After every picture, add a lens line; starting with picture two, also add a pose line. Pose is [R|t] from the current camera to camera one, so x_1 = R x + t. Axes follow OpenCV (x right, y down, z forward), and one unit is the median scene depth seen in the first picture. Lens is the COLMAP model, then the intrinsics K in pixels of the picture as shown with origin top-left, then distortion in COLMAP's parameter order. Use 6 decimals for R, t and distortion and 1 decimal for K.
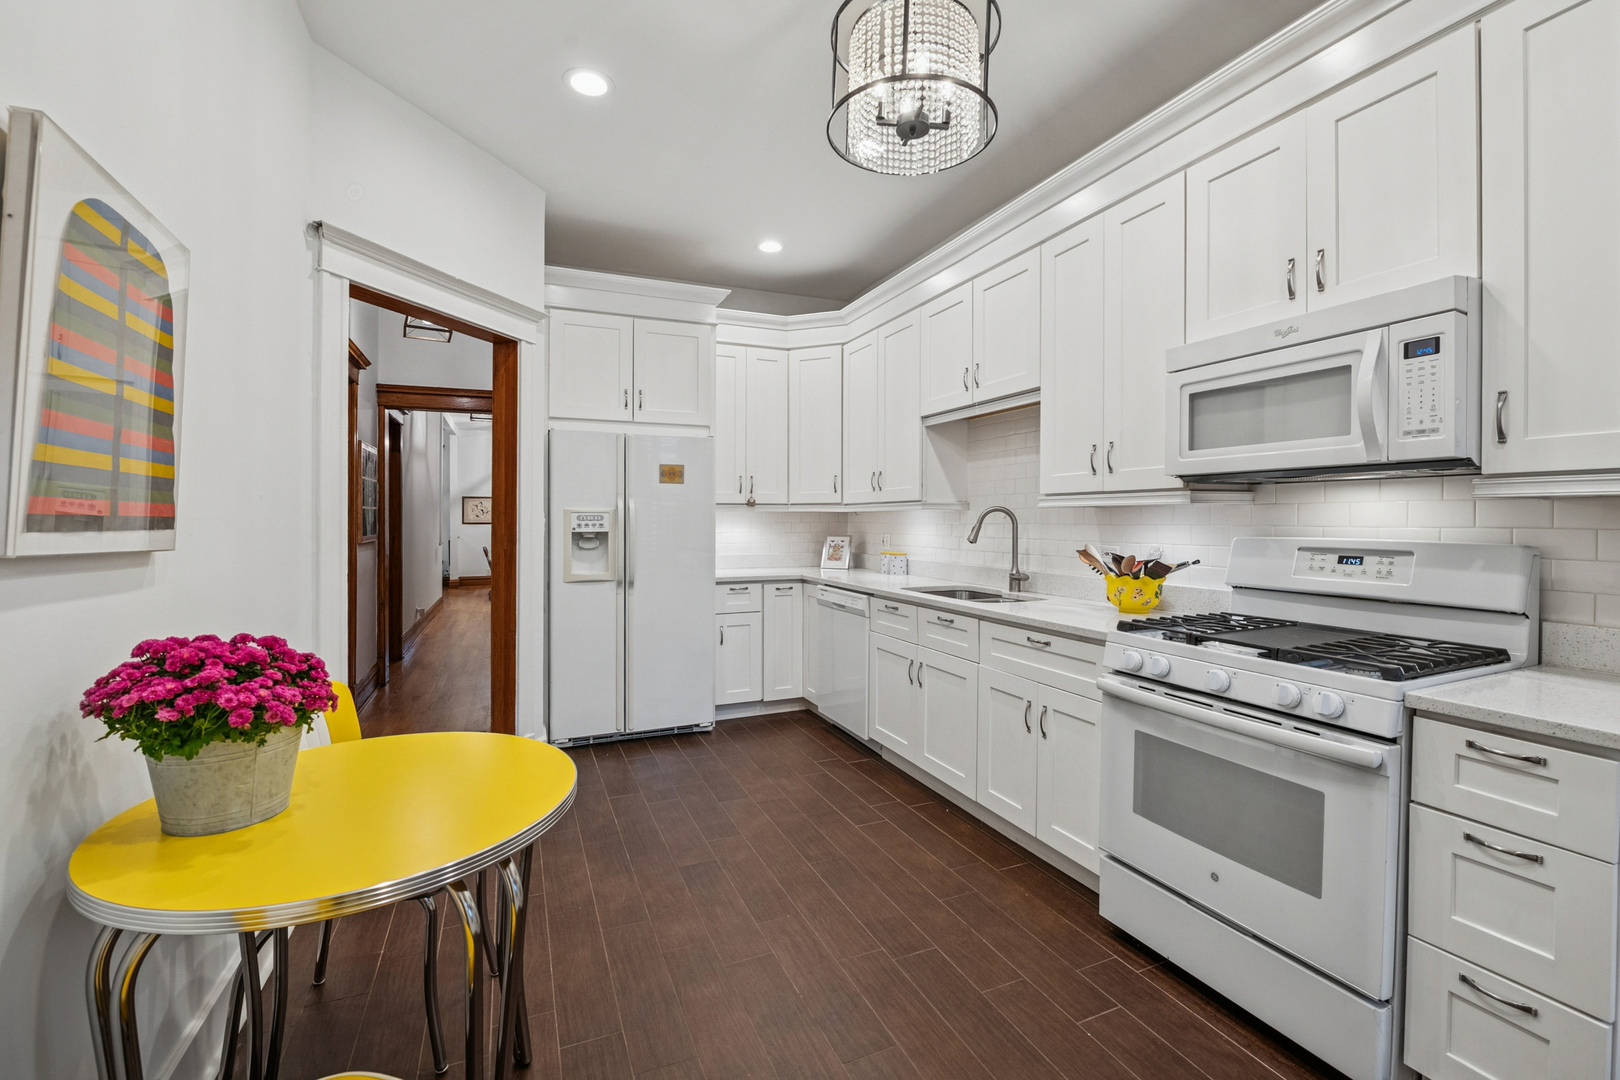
lens RADIAL K [[665.8, 0, 802.0], [0, 665.8, 531.7], [0, 0, 1]] dist [0.004222, -0.005991]
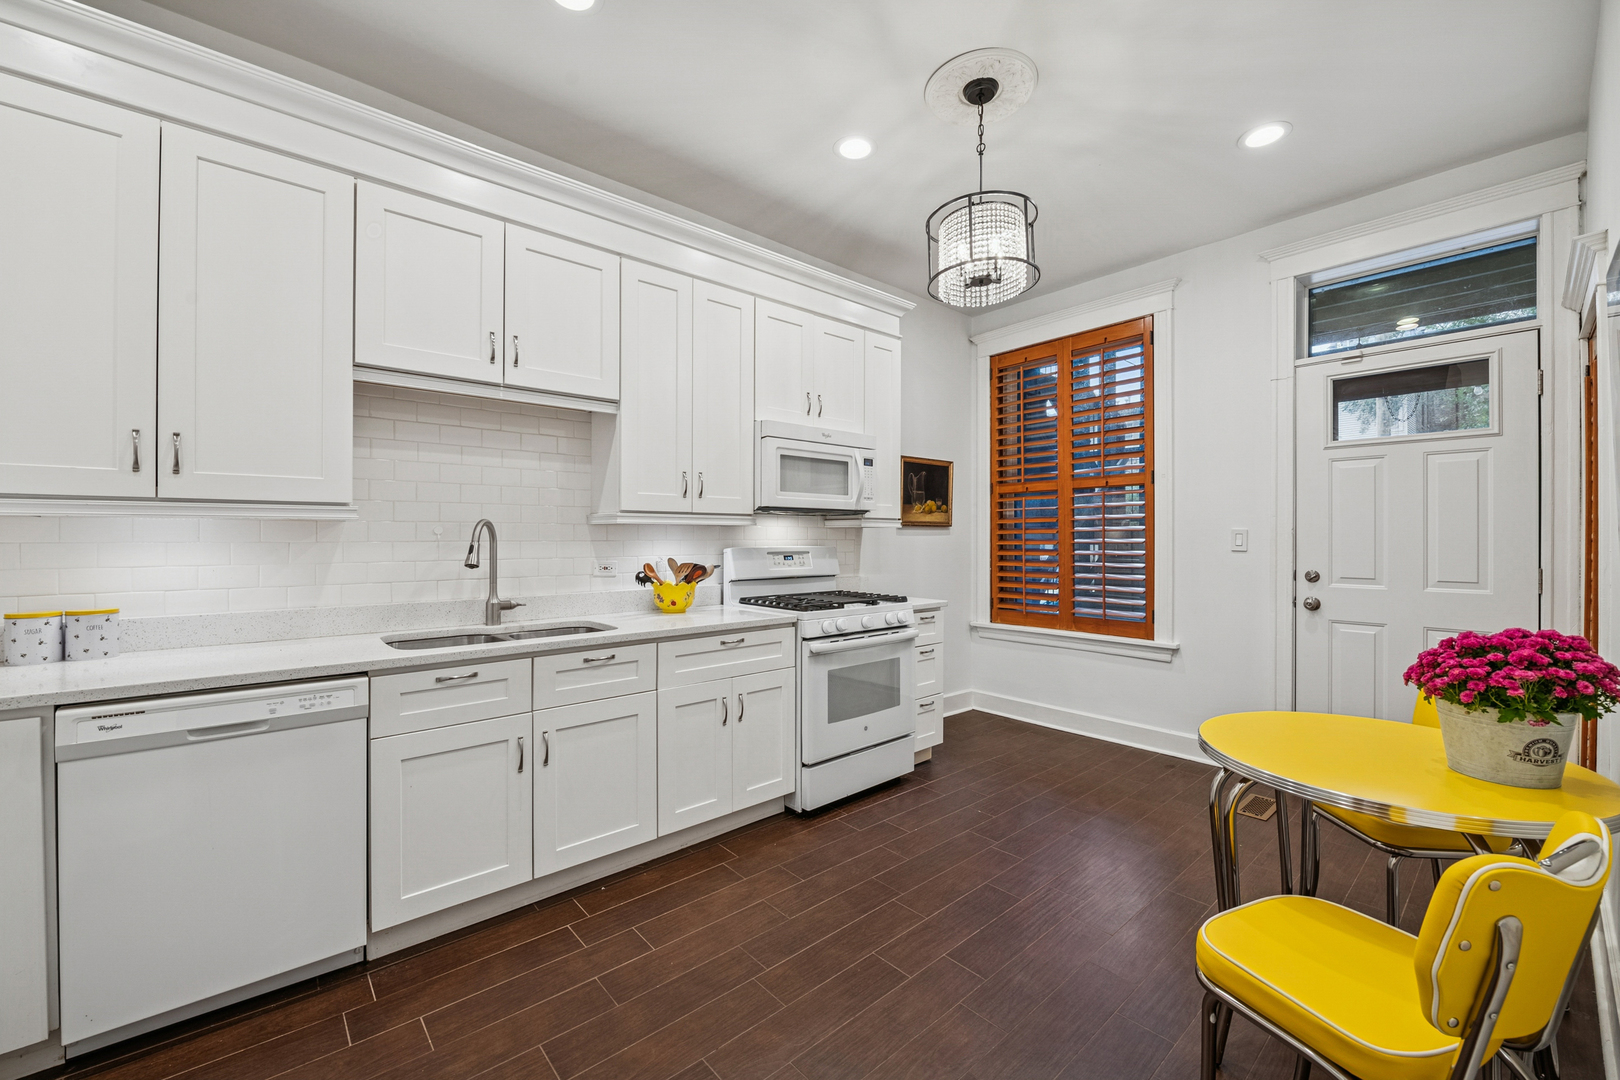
lens RADIAL K [[665.8, 0, 795.8], [0, 665.8, 545.6], [0, 0, 1]] dist [0.004222, -0.005991]
pose [[-0.298902, -0.012149, 0.954207, -0.771975], [0.018408, 0.999660, 0.018494, -0.020448], [-0.954106, 0.023092, -0.298576, 1.227322]]
